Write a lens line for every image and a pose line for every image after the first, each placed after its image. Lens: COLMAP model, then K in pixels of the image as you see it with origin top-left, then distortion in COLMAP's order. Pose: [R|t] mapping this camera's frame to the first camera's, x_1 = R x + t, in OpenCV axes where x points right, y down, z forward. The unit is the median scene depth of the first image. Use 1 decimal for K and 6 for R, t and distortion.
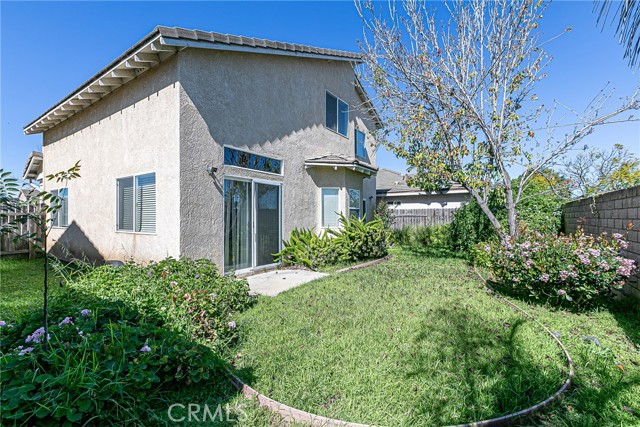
lens RADIAL K [[281.4, 0, 322.4], [0, 281.4, 215.0], [0, 0, 1]] dist [0.000619, 0.000006]
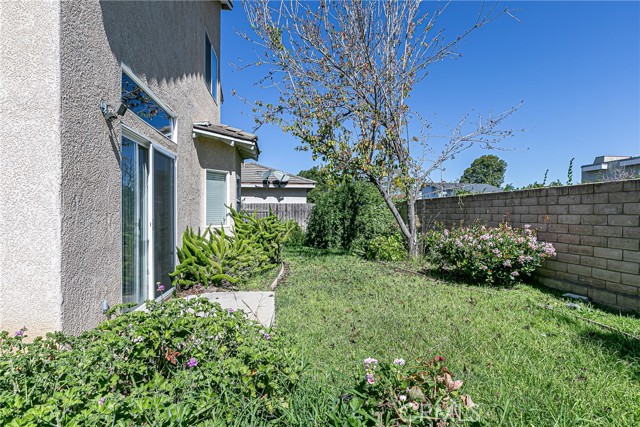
lens RADIAL K [[316.6, 0, 322.3], [0, 316.6, 213.9], [0, 0, 1]] dist [-0.001711, 0.000550]
pose [[0.751029, 0.001168, 0.660269, -0.311913], [-0.008221, 0.999937, 0.007582, 0.004855], [-0.660219, -0.011122, 0.750991, 0.236856]]
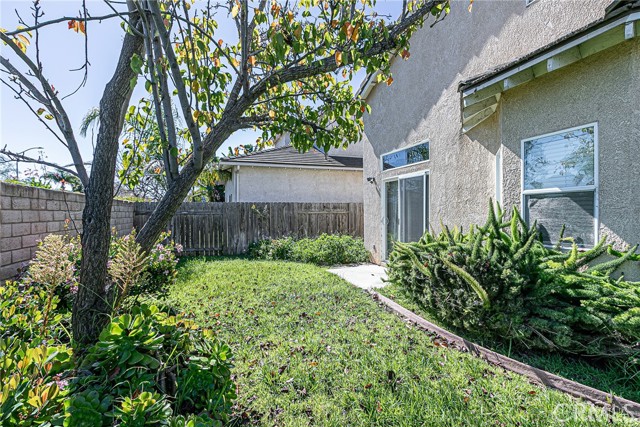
lens RADIAL K [[316.6, 0, 322.3], [0, 316.6, 213.9], [0, 0, 1]] dist [-0.001711, 0.000550]
pose [[-0.607775, 0.014613, -0.793975, 0.650377], [0.017011, 0.999841, 0.005380, -0.001918], [0.793927, -0.010237, -0.607926, 1.133815]]
